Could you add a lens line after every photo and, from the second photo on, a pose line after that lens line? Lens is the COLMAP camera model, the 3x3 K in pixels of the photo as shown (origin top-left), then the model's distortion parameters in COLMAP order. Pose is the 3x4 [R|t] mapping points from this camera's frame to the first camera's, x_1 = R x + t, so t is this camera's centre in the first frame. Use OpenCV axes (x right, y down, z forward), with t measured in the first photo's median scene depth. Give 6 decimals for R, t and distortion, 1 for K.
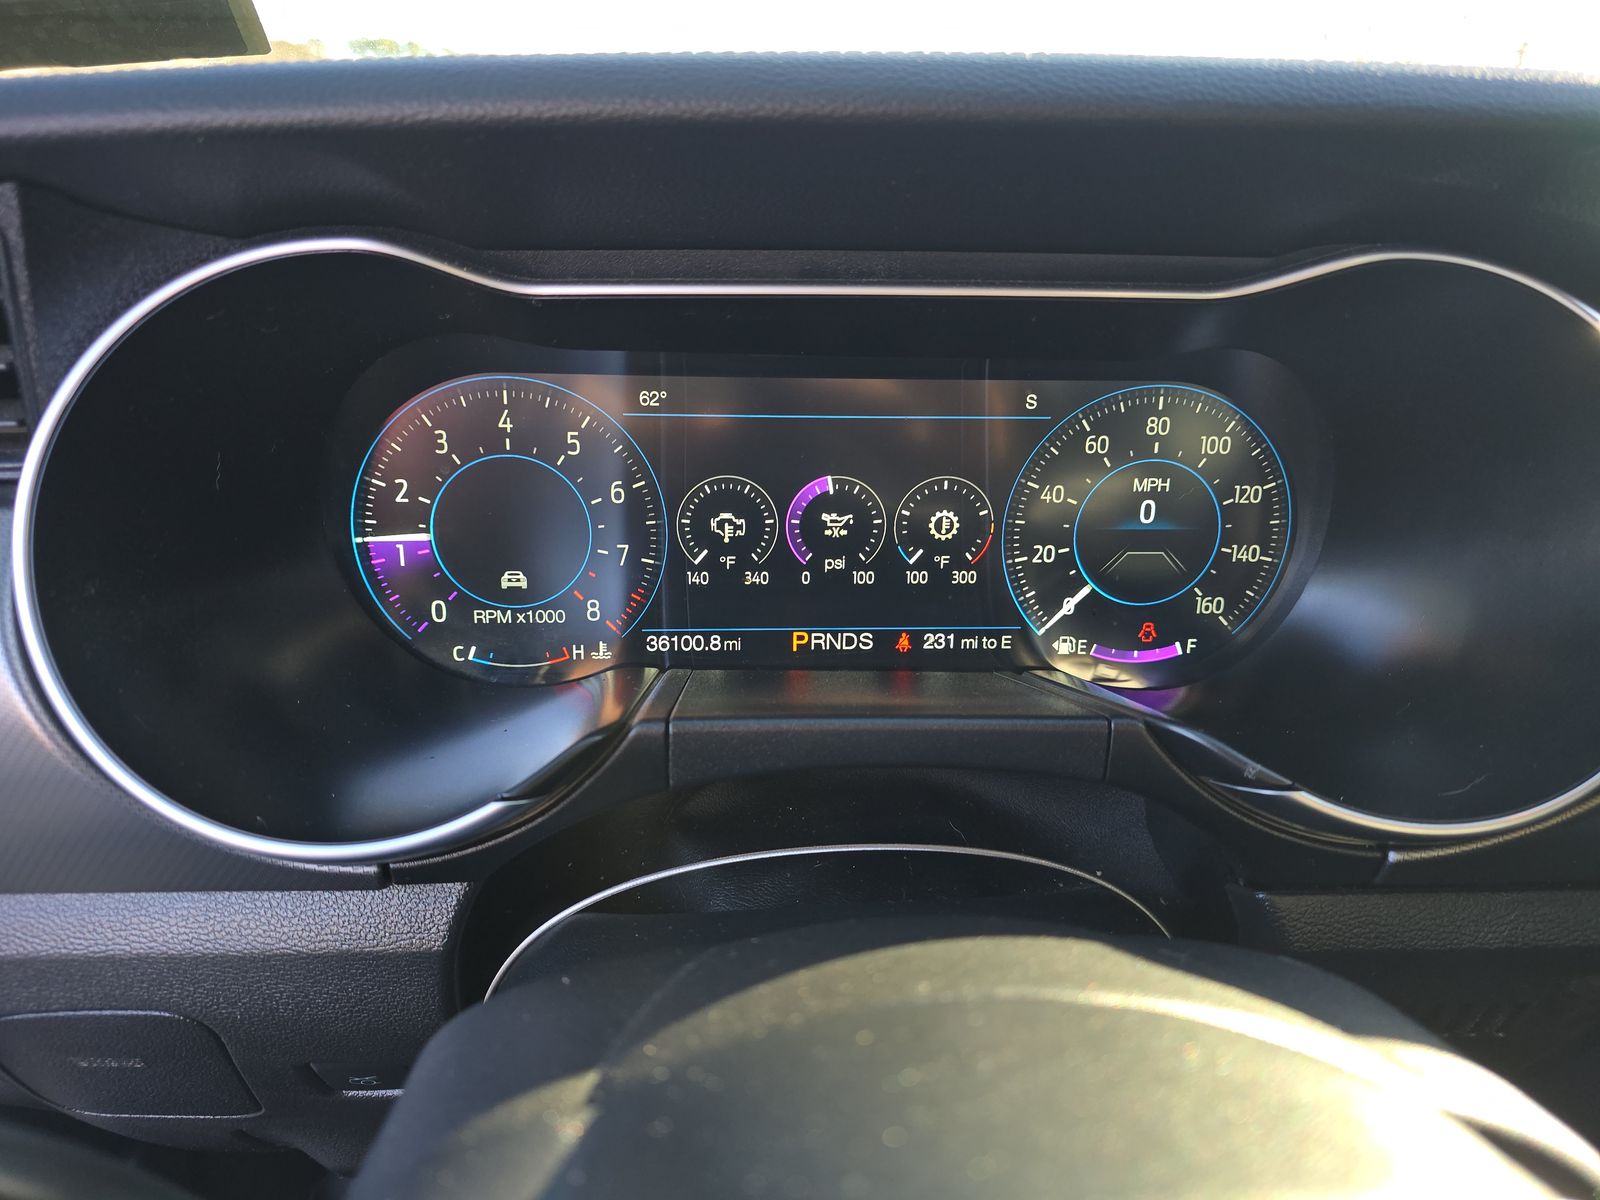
lens RADIAL K [[1076.4, 0, 801.5], [0, 1076.4, 595.3], [0, 0, 1]] dist [0.024633, -0.018320]
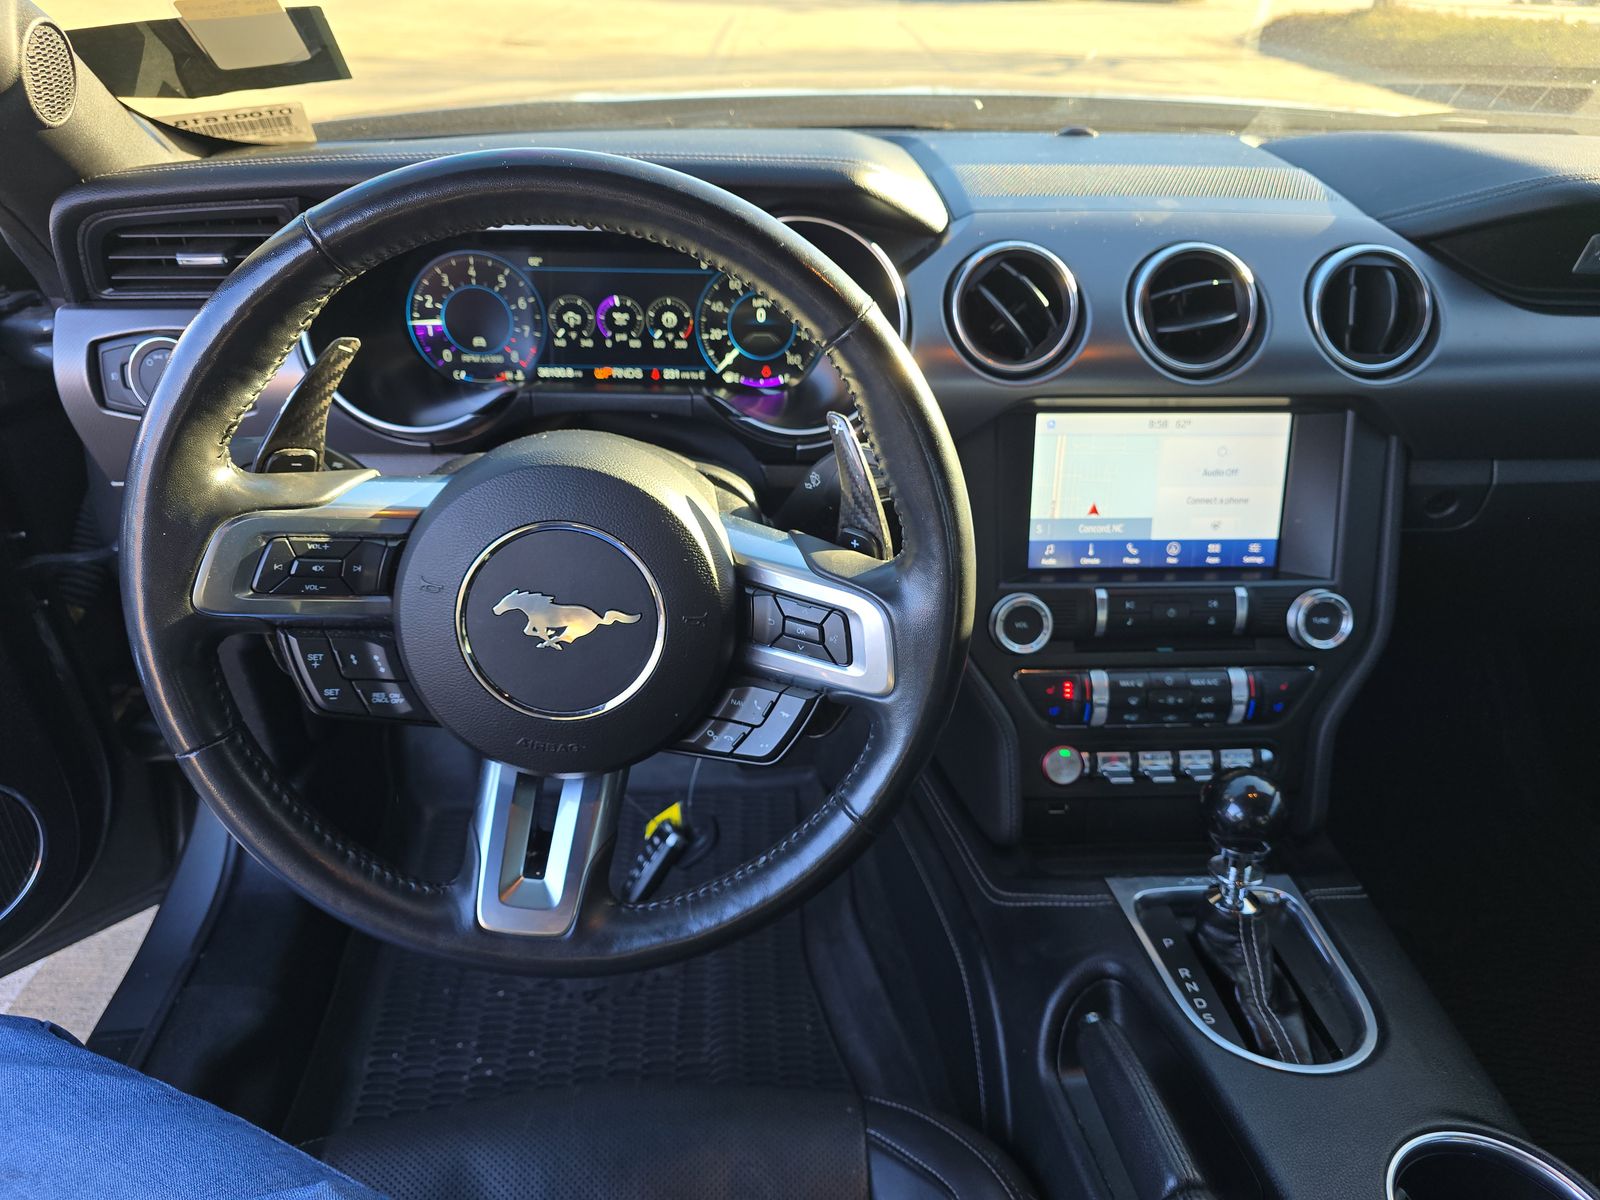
lens RADIAL K [[1076.4, 0, 793.9], [0, 1076.4, 609.5], [0, 0, 1]] dist [0.024633, -0.018320]
pose [[0.999640, 0.017316, -0.020510, 0.447785], [-0.012942, 0.980337, 0.196905, 0.080273], [0.023516, -0.196568, 0.980208, -1.312898]]
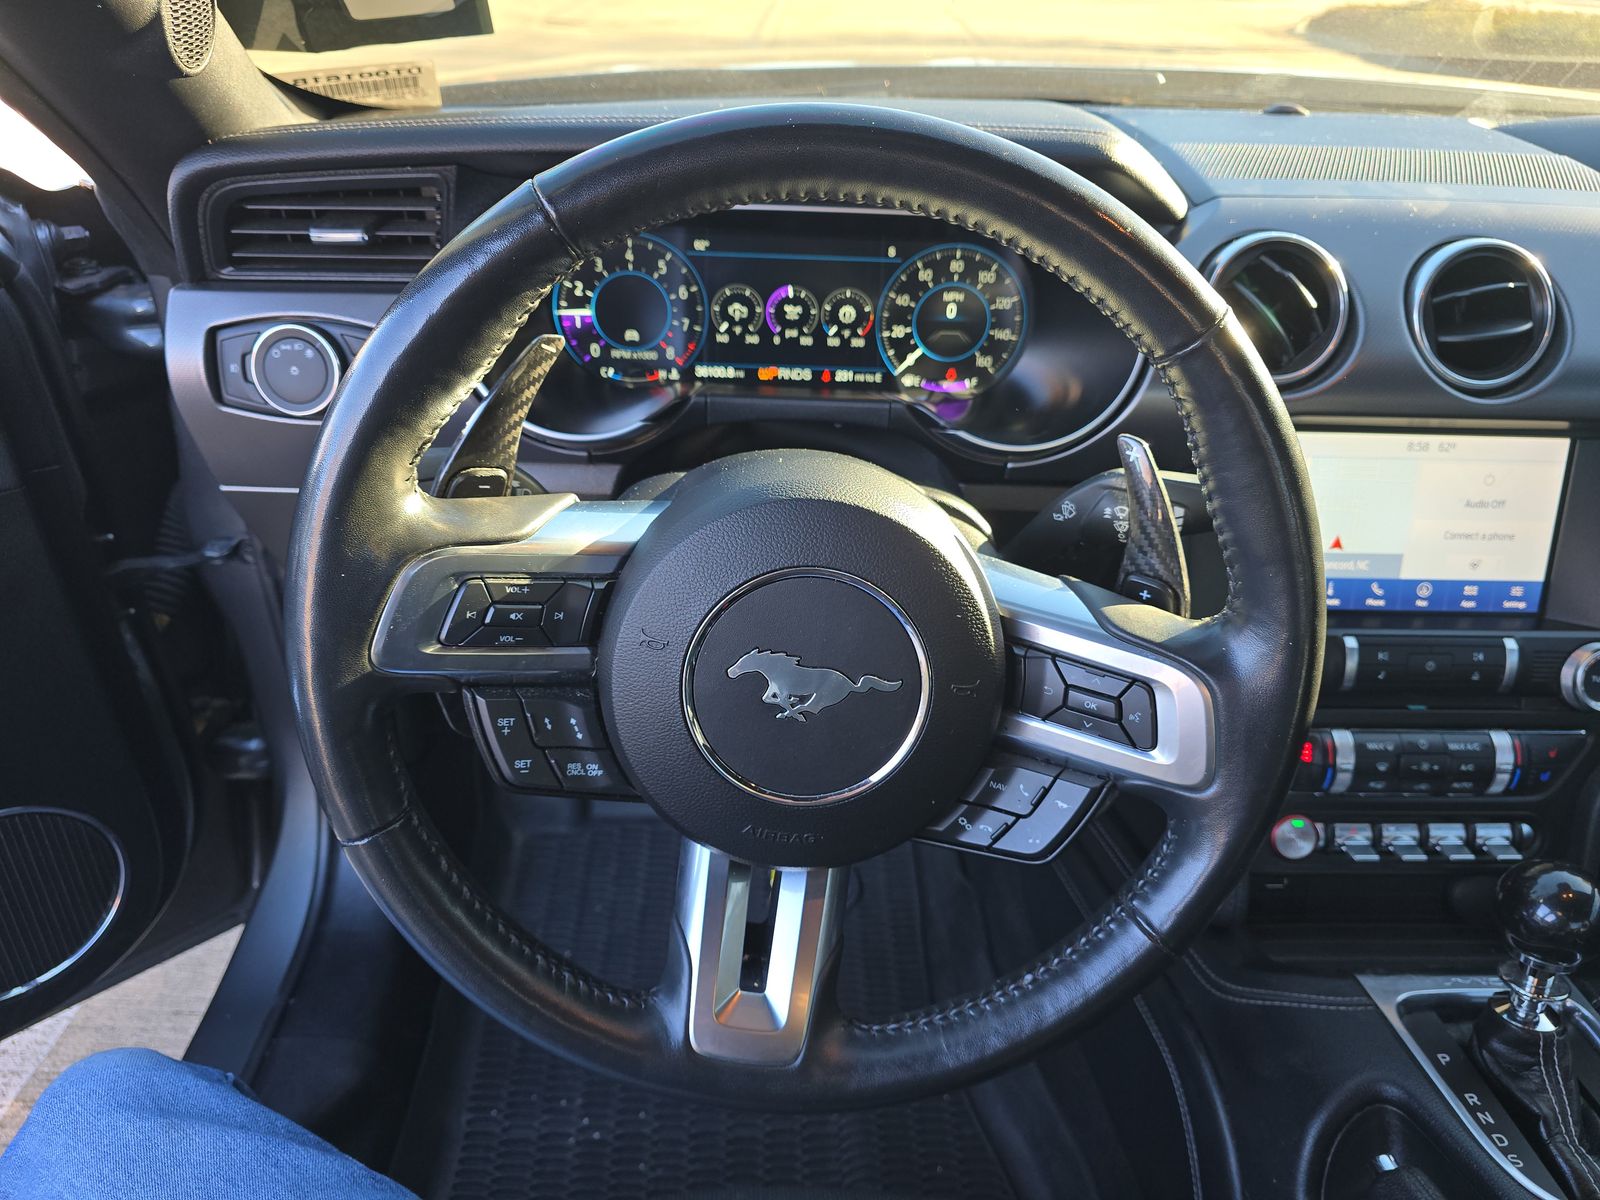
lens RADIAL K [[1076.4, 0, 795.2], [0, 1076.4, 607.8], [0, 0, 1]] dist [0.024633, -0.018320]
pose [[0.998365, 0.043004, -0.037664, 0.134438], [-0.034325, 0.977824, 0.206595, 0.055035], [0.045713, -0.204964, 0.977701, -1.044737]]
